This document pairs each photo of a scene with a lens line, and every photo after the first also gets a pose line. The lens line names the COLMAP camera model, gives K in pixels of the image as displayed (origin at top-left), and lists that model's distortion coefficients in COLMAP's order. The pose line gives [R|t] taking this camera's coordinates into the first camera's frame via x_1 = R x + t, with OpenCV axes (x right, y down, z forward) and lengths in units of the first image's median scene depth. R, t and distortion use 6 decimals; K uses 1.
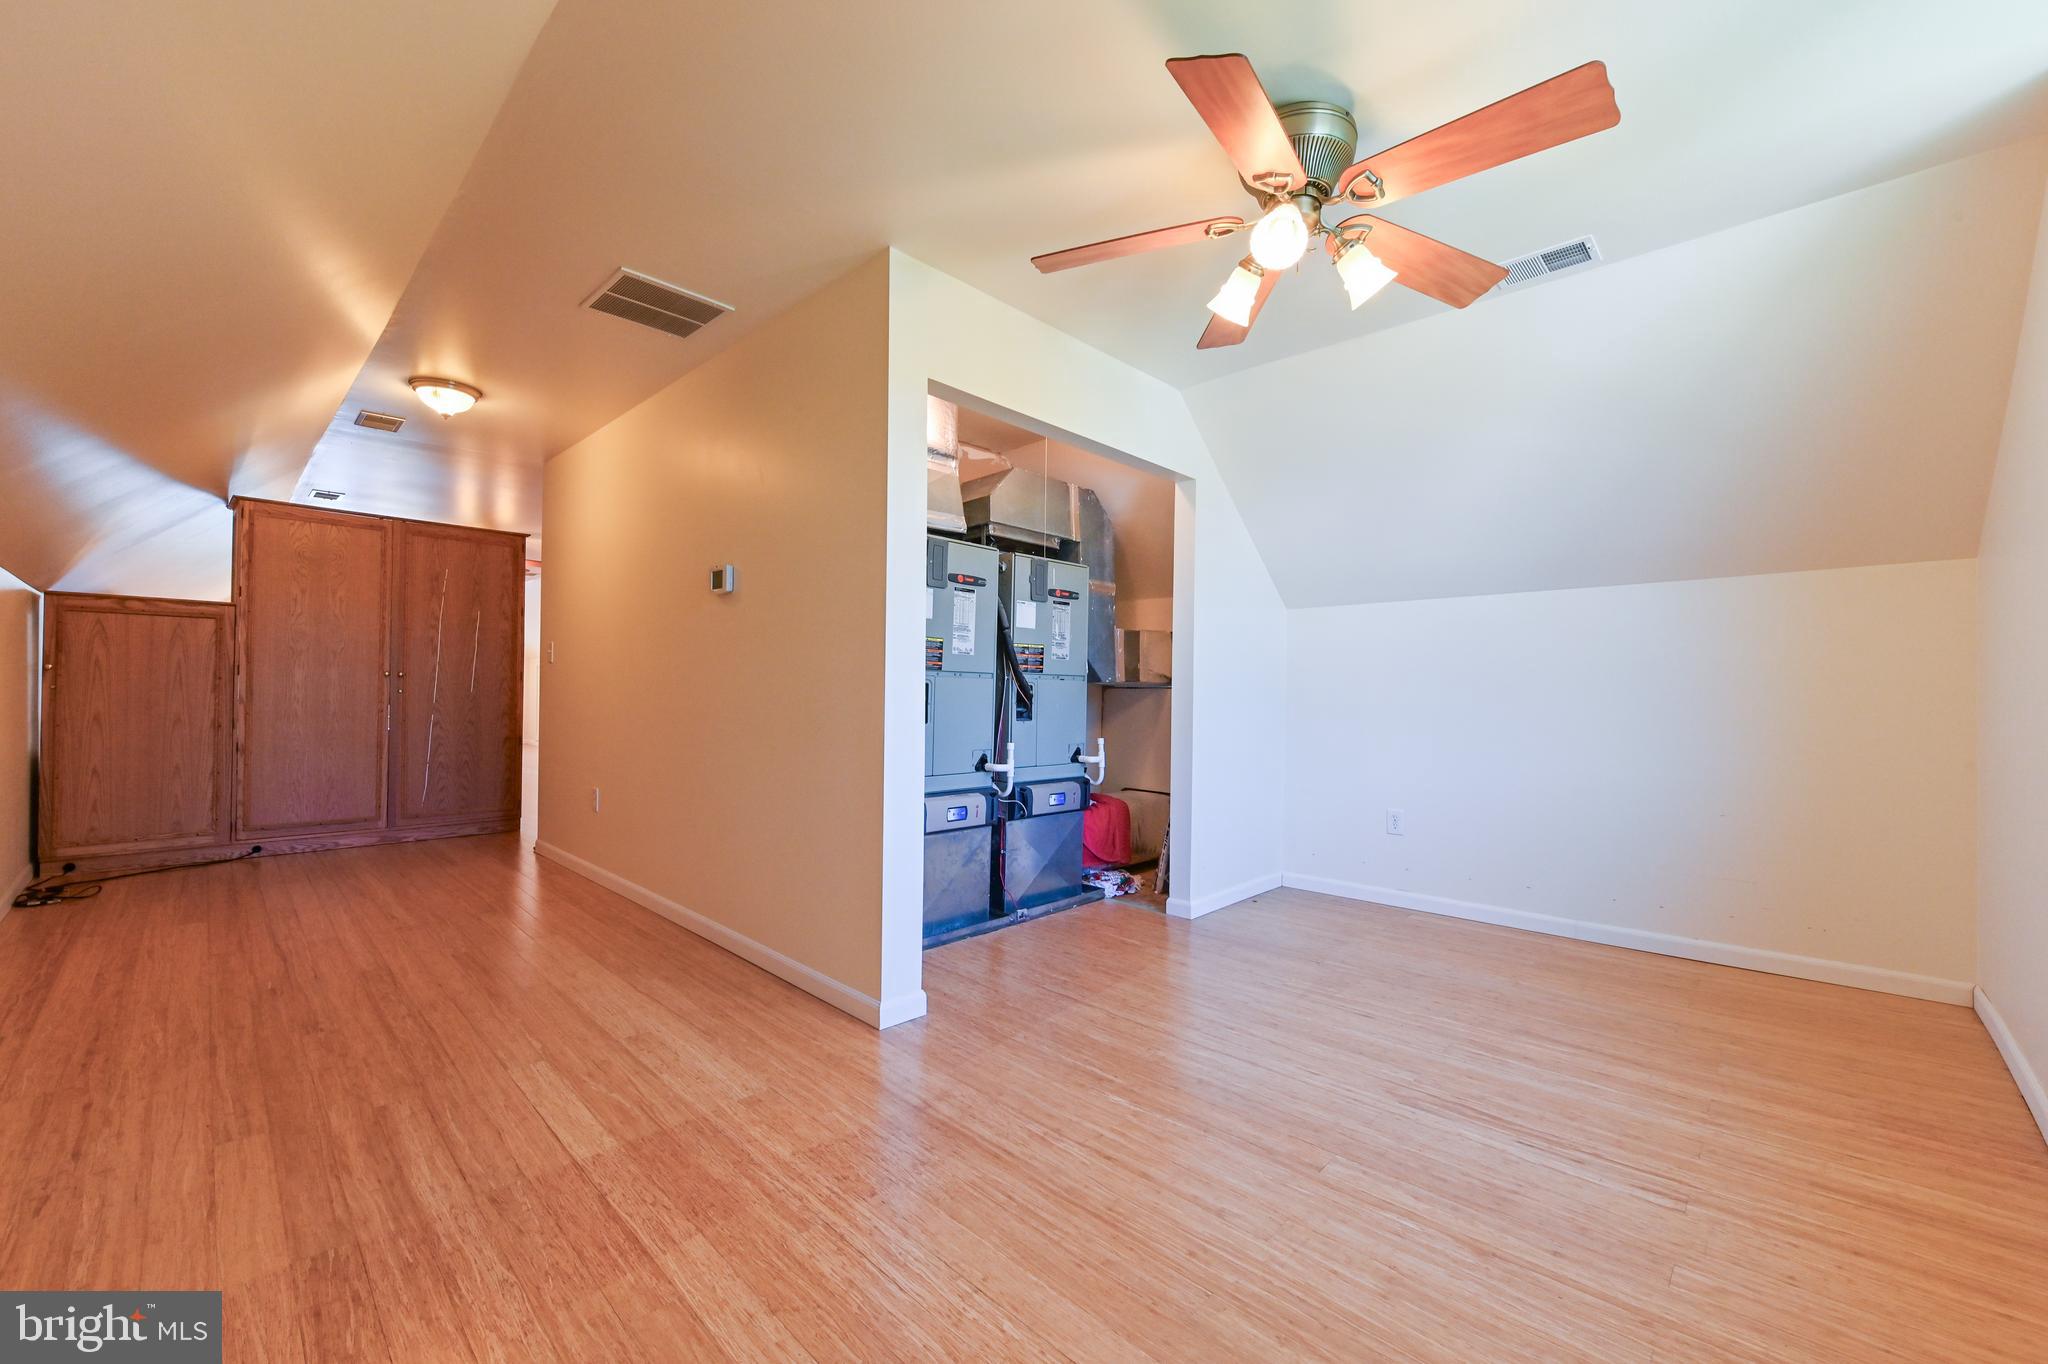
lens RADIAL K [[799.7, 0, 1022.8], [0, 799.7, 693.3], [0, 0, 1]] dist [-0.004173, 0.000083]
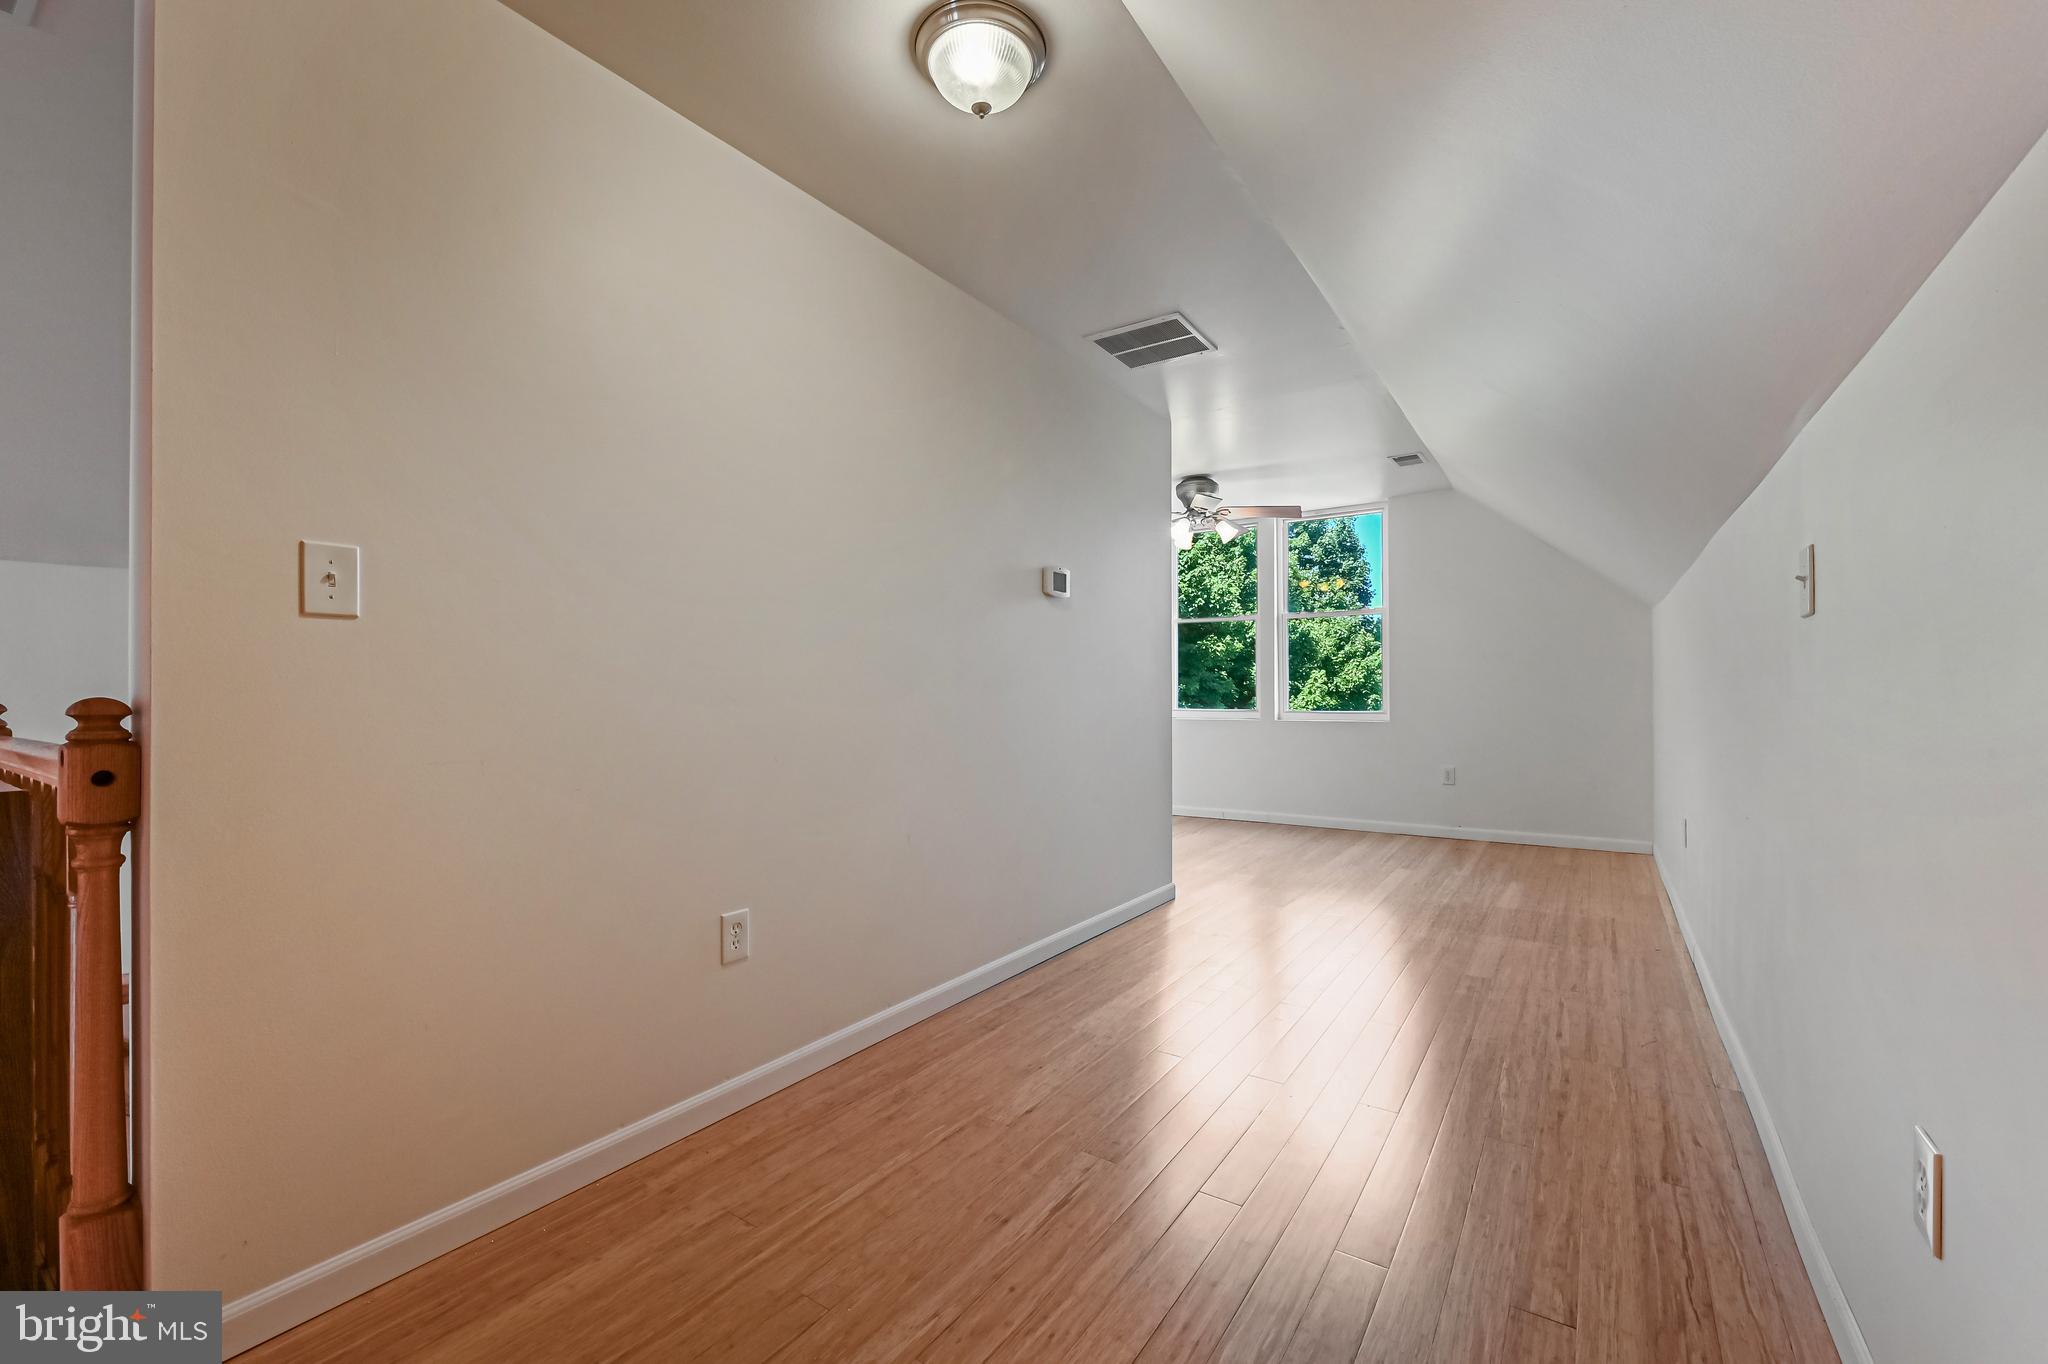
lens RADIAL K [[799.7, 0, 1022.8], [0, 799.7, 693.3], [0, 0, 1]] dist [-0.004173, 0.000083]
pose [[-0.150292, -0.013920, 0.988544, -1.609545], [-0.004368, 0.999900, 0.013415, -0.023693], [-0.988632, -0.002302, -0.150338, 1.426226]]
